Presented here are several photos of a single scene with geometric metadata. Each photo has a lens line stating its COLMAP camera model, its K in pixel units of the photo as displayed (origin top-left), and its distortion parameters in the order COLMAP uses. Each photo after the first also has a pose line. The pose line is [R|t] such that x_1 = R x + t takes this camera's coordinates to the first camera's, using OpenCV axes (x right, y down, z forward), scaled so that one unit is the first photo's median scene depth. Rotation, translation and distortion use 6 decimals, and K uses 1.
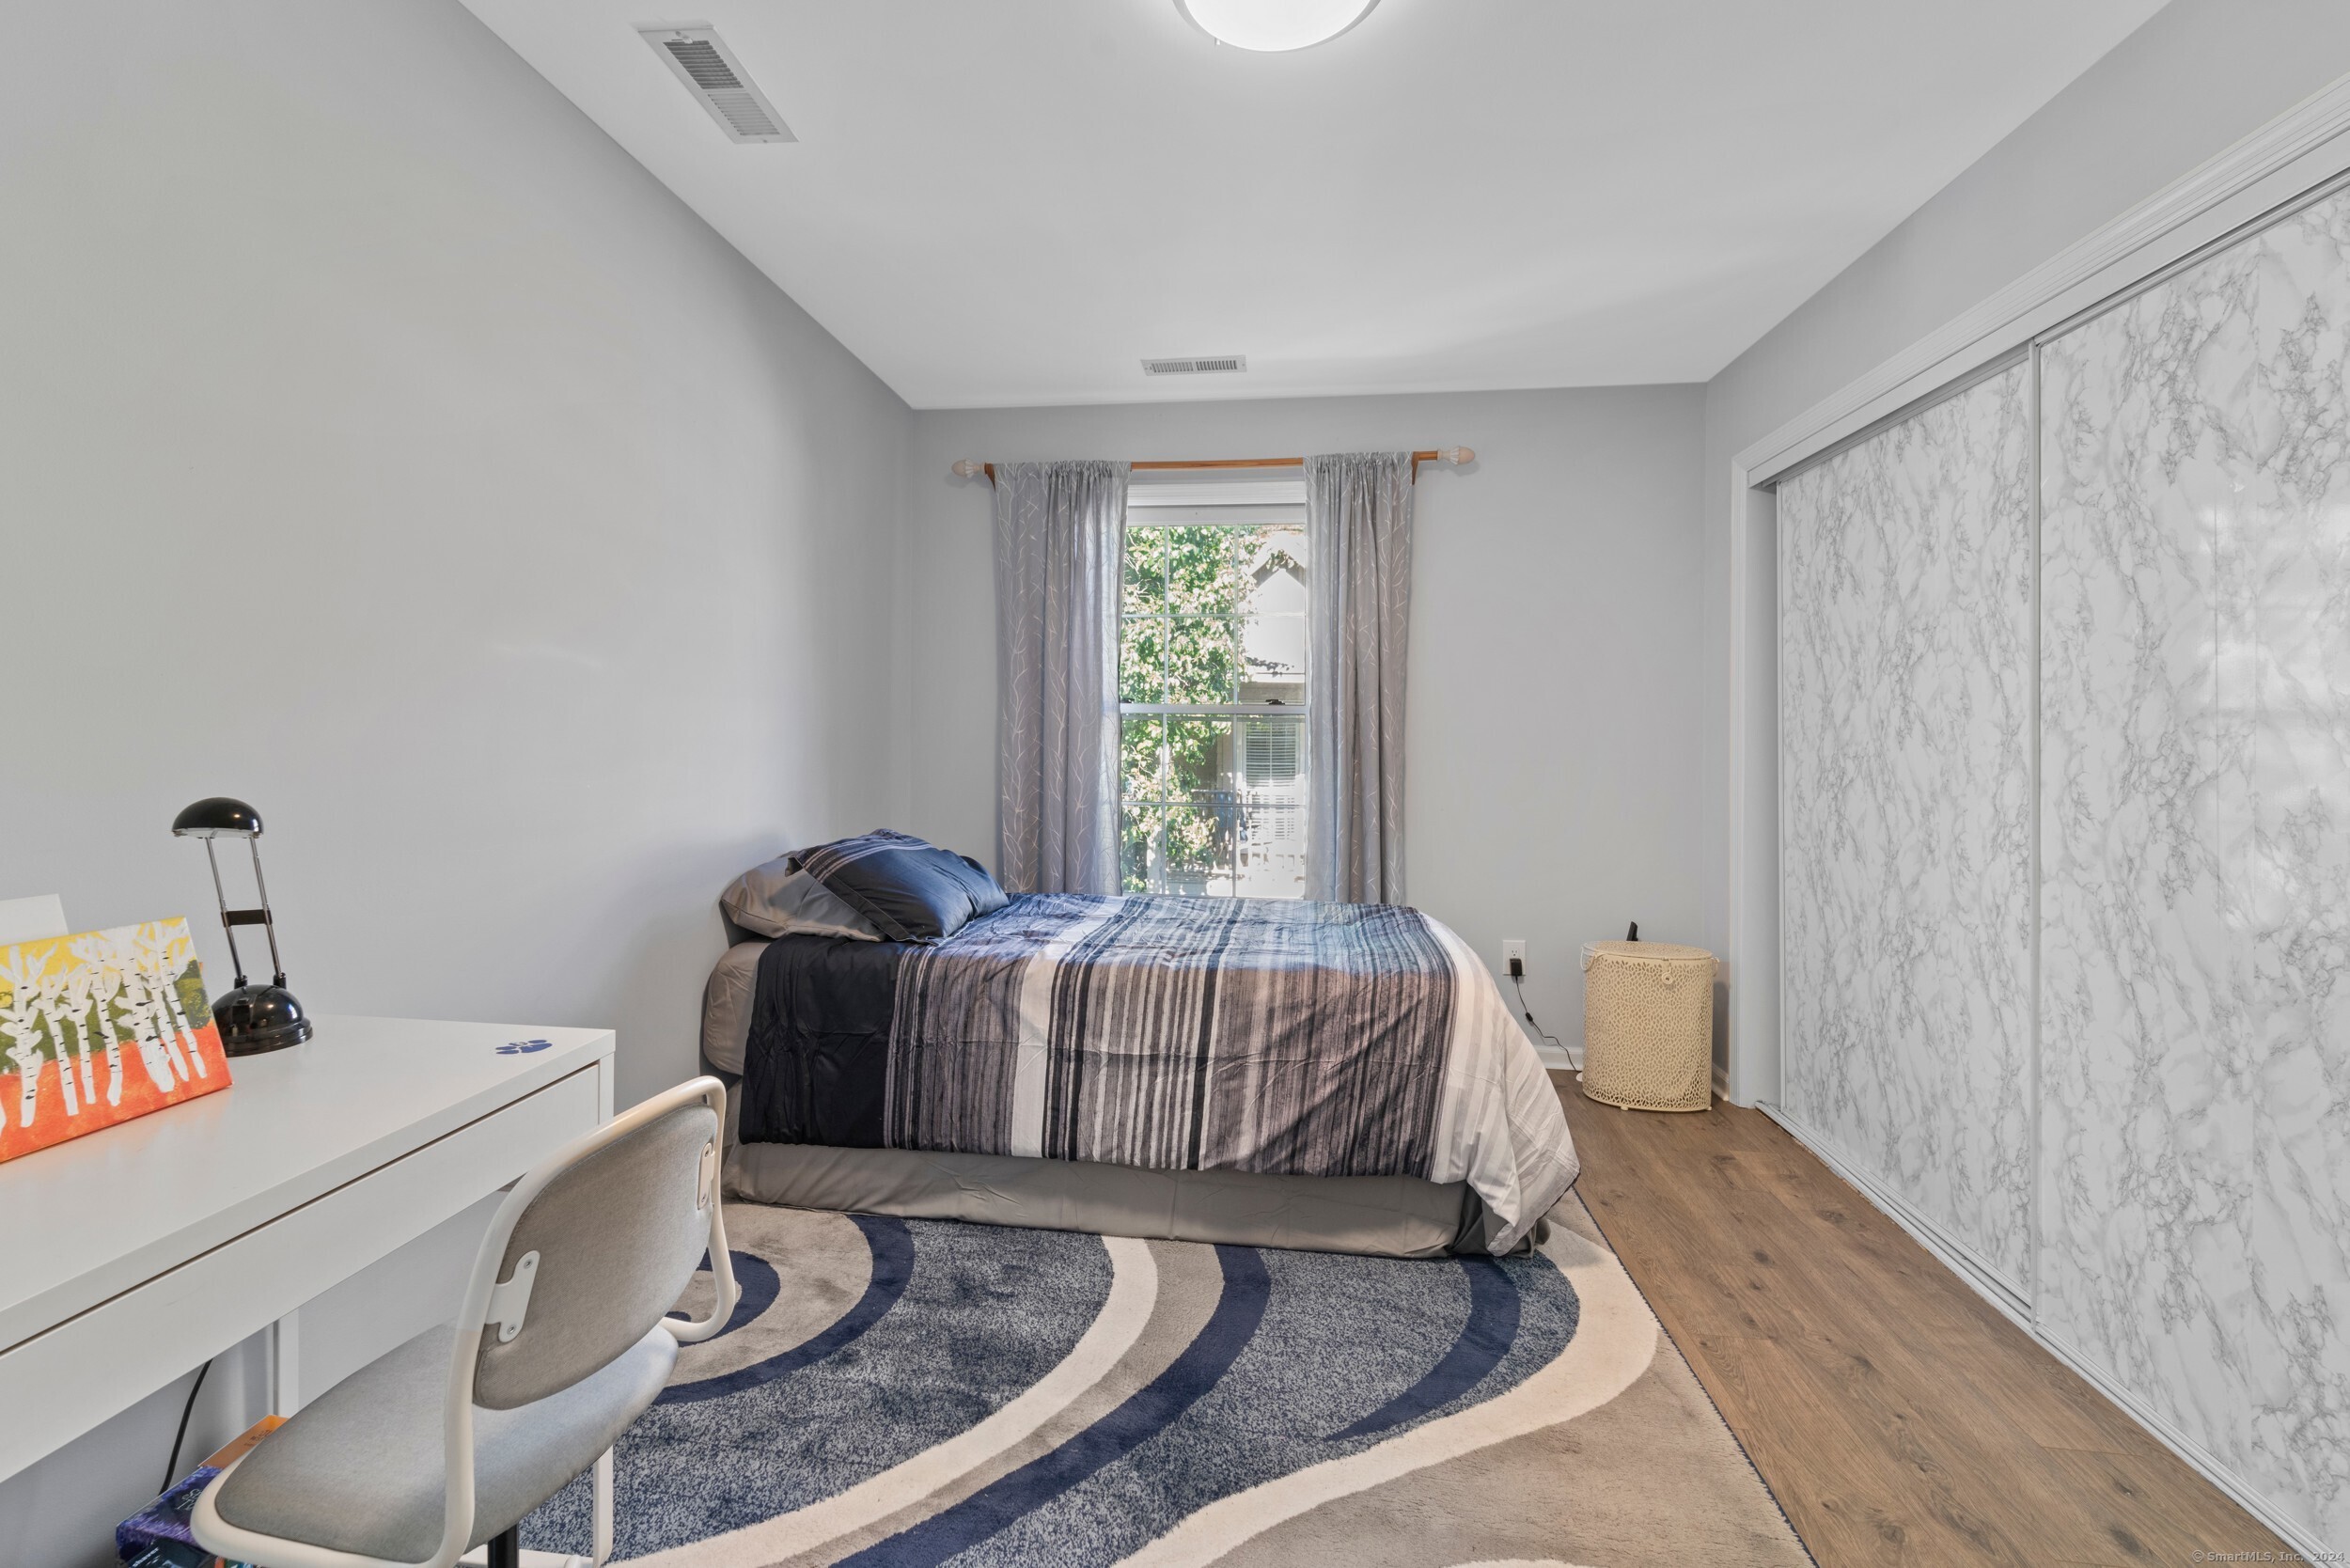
lens RADIAL K [[990.1, 0, 1170.9], [0, 990.1, 743.2], [0, 0, 1]] dist [-0.001440, -0.000371]
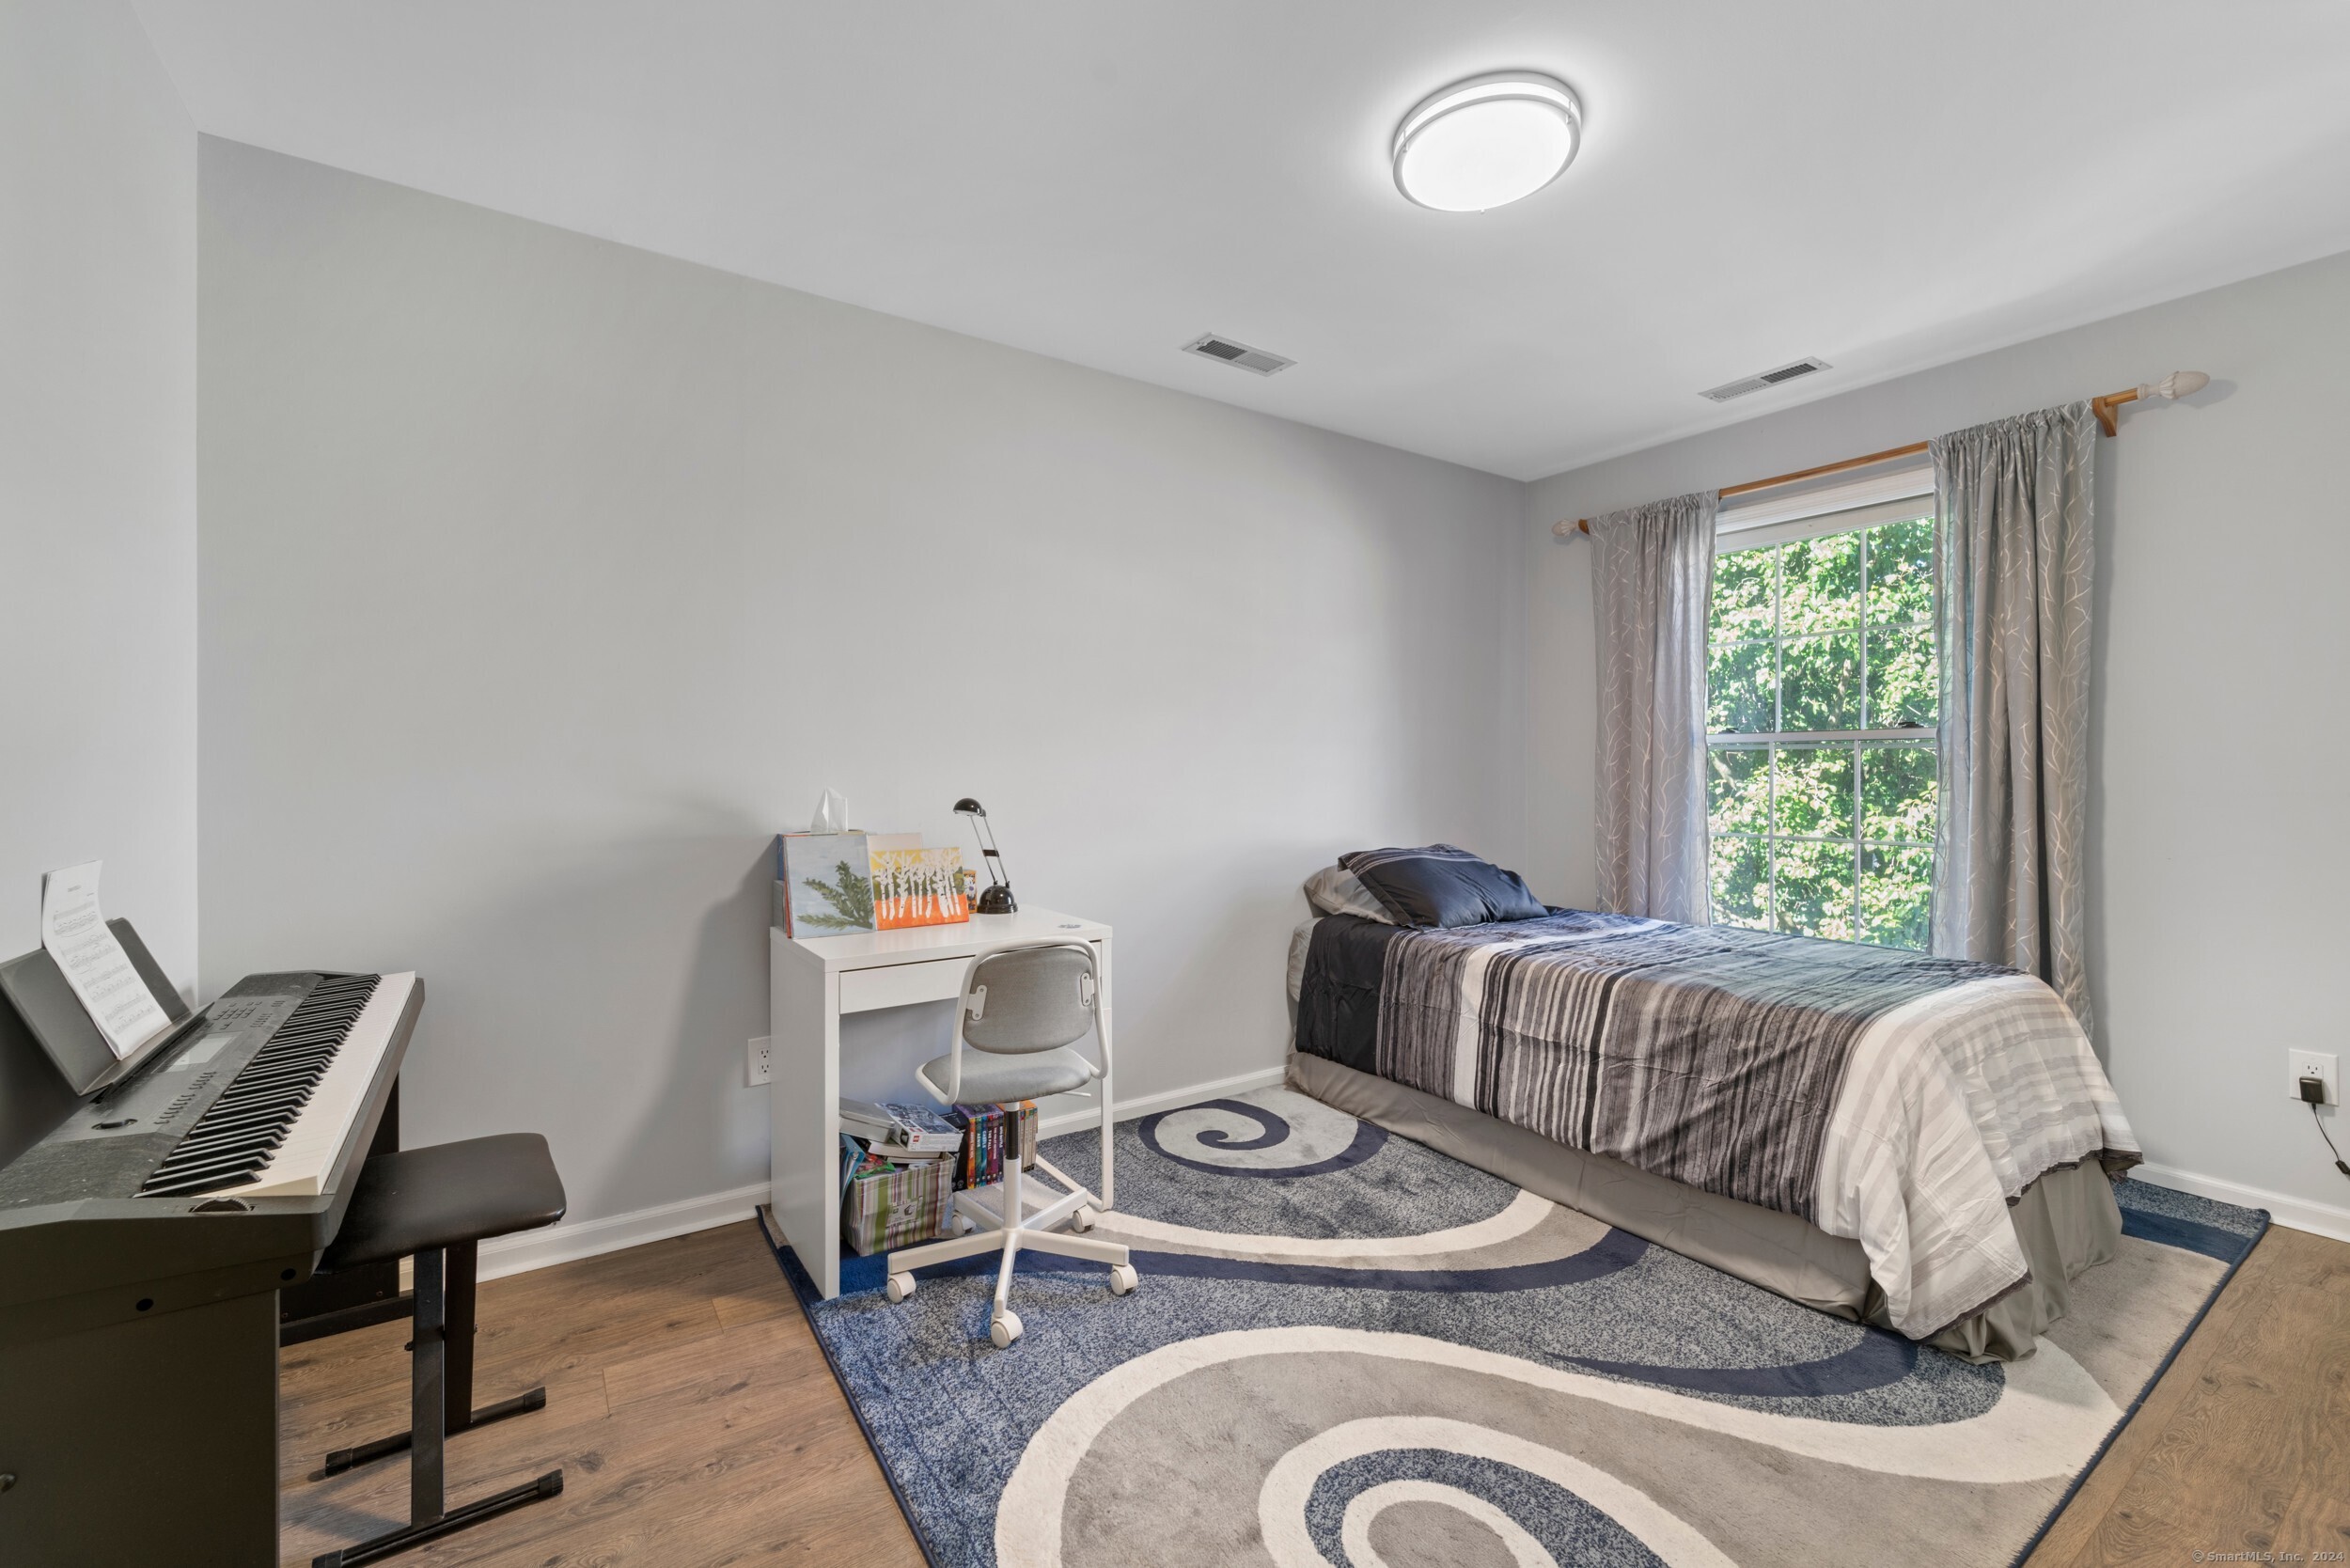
lens RADIAL K [[949.1, 0, 1169.4], [0, 949.1, 781.8], [0, 0, 1]] dist [-0.000281, -0.000667]
pose [[0.668172, -0.002803, -0.744002, 0.509507], [0.004596, 0.999989, 0.000360, 0.008573], [0.743993, -0.003660, 0.668178, -0.073571]]
